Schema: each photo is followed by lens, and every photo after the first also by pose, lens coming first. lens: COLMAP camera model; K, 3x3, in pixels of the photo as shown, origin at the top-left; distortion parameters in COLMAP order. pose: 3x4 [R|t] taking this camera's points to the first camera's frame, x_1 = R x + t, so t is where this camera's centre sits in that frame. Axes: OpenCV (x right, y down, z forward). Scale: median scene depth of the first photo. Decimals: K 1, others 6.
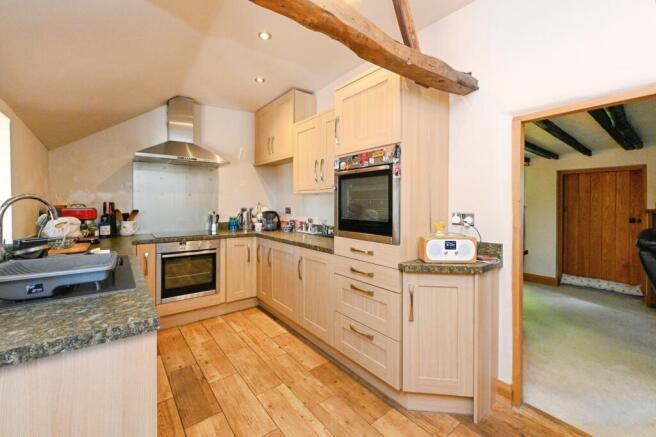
lens RADIAL K [[266.4, 0, 323.5], [0, 266.4, 205.1], [0, 0, 1]] dist [0.000275, 0.000053]
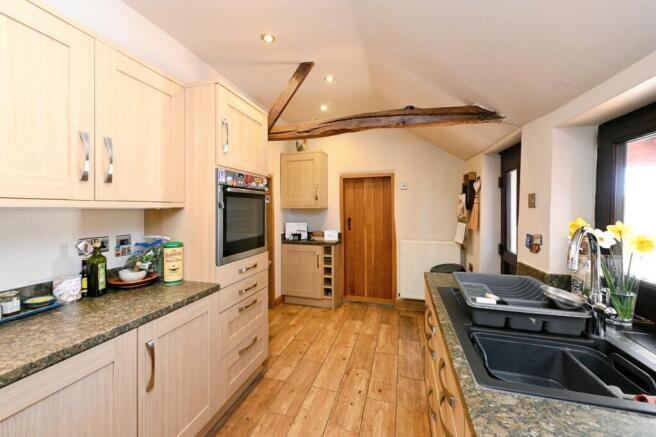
lens RADIAL K [[266.4, 0, 326.5], [0, 266.4, 213.1], [0, 0, 1]] dist [0.000275, 0.000053]
pose [[-0.593605, -0.012147, 0.804665, -0.875444], [0.006995, 0.999770, 0.020253, -0.062234], [-0.804726, 0.017651, -0.593384, 1.364127]]
